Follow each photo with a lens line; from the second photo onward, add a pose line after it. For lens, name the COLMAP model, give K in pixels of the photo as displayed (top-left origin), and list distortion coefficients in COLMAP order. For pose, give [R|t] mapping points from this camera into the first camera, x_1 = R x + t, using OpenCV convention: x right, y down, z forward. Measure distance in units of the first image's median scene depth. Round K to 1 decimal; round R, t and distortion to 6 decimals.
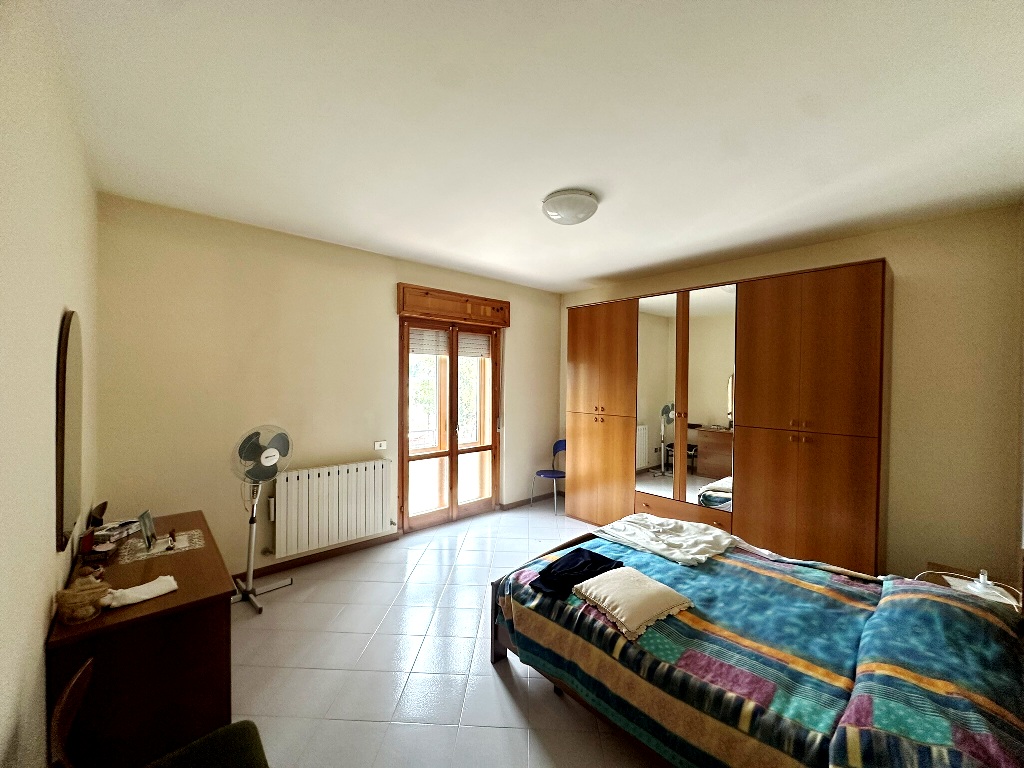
lens RADIAL K [[409.0, 0, 514.8], [0, 409.0, 392.2], [0, 0, 1]] dist [-0.006094, 0.000301]
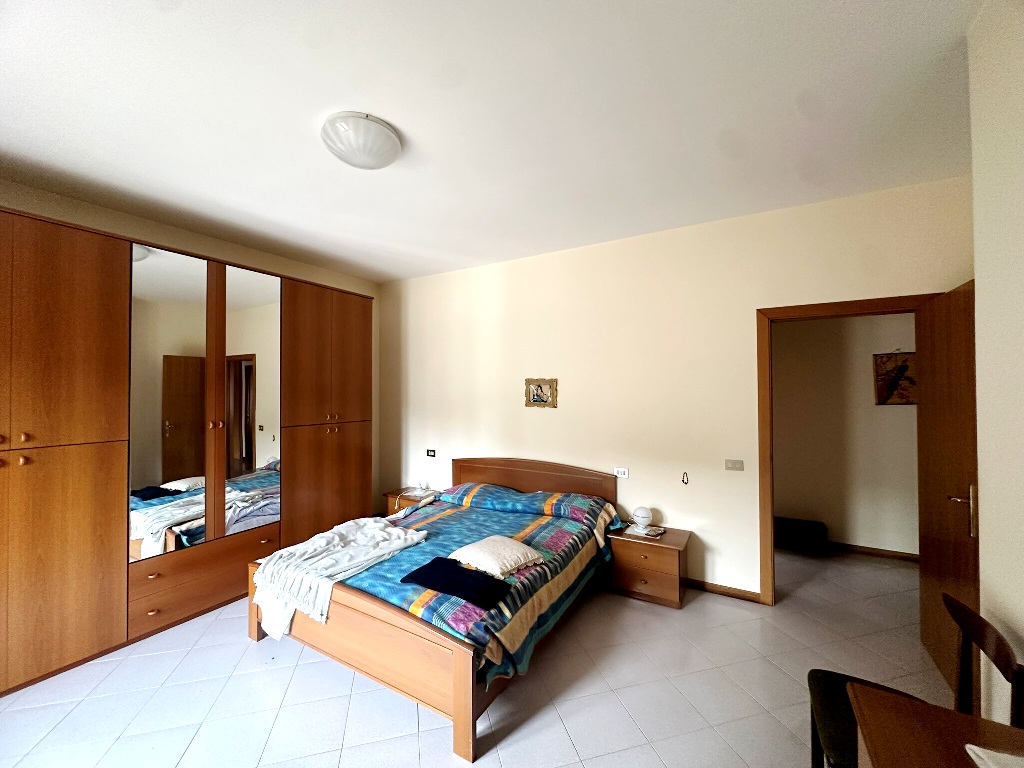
lens RADIAL K [[409.0, 0, 512.7], [0, 409.0, 381.8], [0, 0, 1]] dist [-0.006094, 0.000301]
pose [[-0.301381, 0.000845, 0.953504, -0.781755], [0.024472, 0.999677, 0.006849, -0.023931], [-0.953190, 0.025398, -0.301304, 1.144343]]
